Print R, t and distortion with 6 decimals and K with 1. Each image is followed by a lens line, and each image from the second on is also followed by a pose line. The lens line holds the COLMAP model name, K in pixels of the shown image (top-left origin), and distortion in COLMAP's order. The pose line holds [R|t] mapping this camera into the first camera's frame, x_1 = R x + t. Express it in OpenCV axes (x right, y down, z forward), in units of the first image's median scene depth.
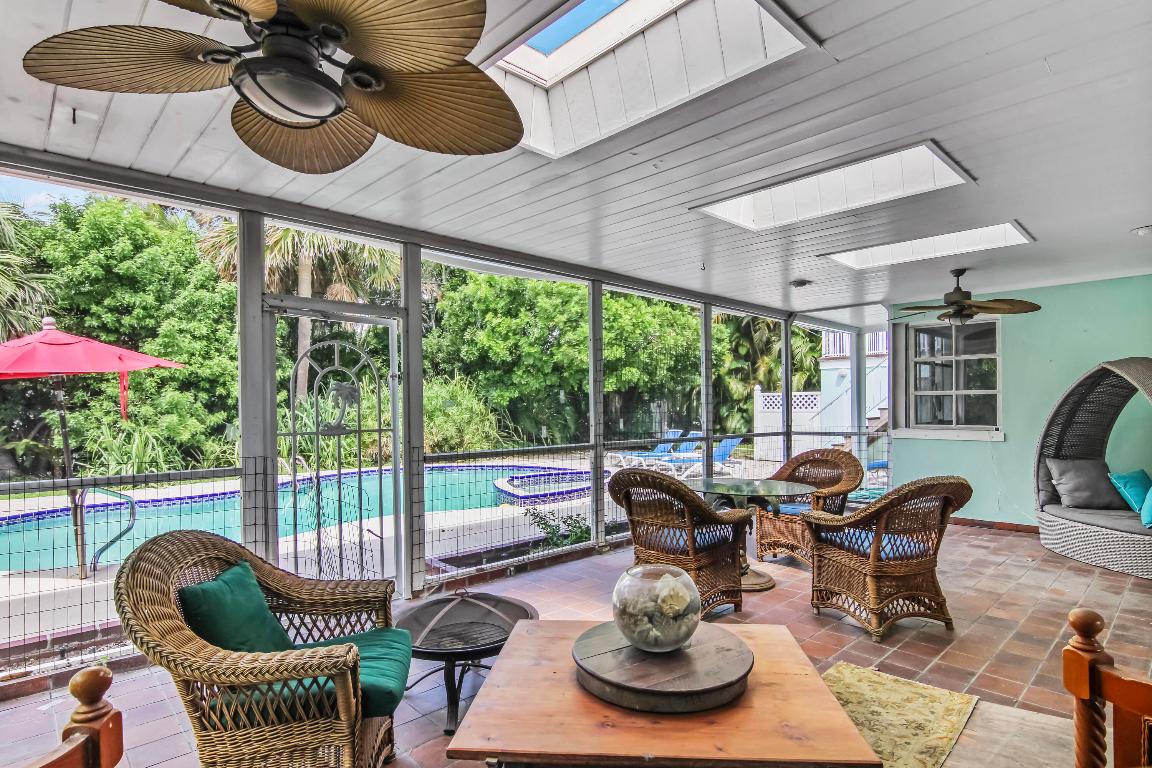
lens RADIAL K [[593.3, 0, 559.4], [0, 593.3, 400.8], [0, 0, 1]] dist [0.001429, -0.002333]
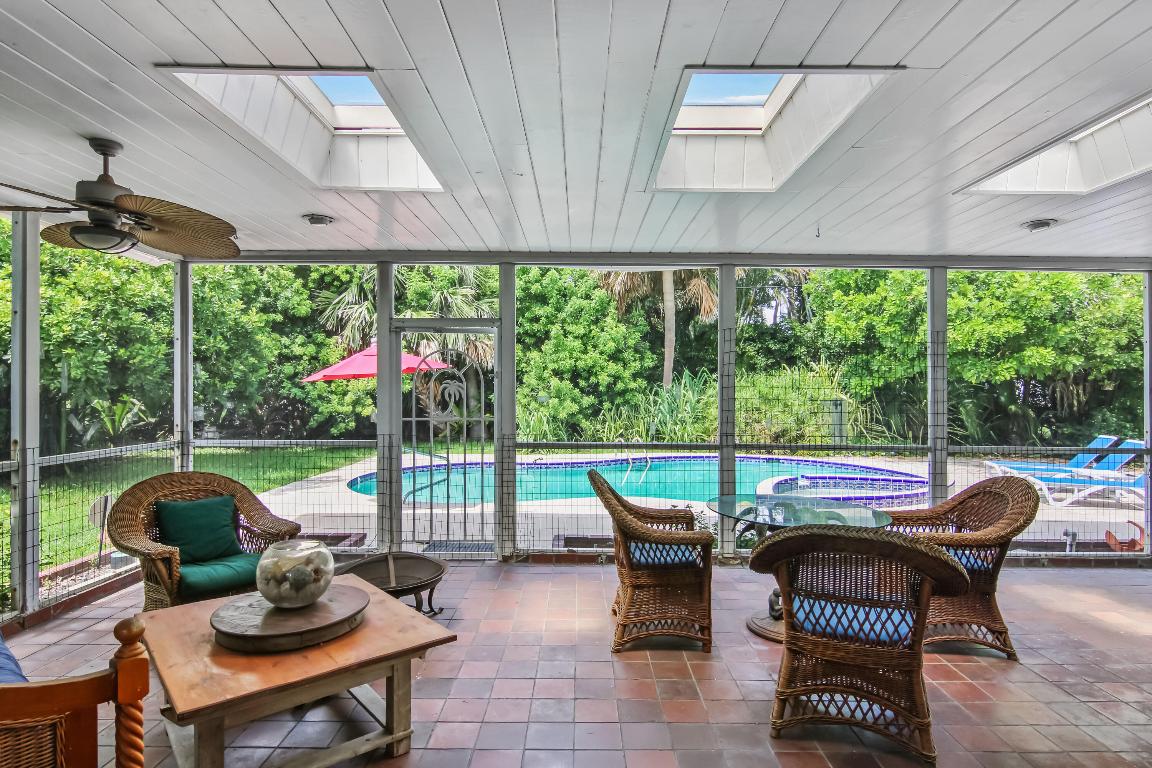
lens RADIAL K [[593.3, 0, 573.7], [0, 593.3, 385.4], [0, 0, 1]] dist [0.001429, -0.002333]
pose [[0.722775, 0.006496, -0.691053, 0.250030], [-0.005846, 0.999978, 0.003285, -0.008958], [0.691059, 0.001665, 0.722796, 0.087354]]
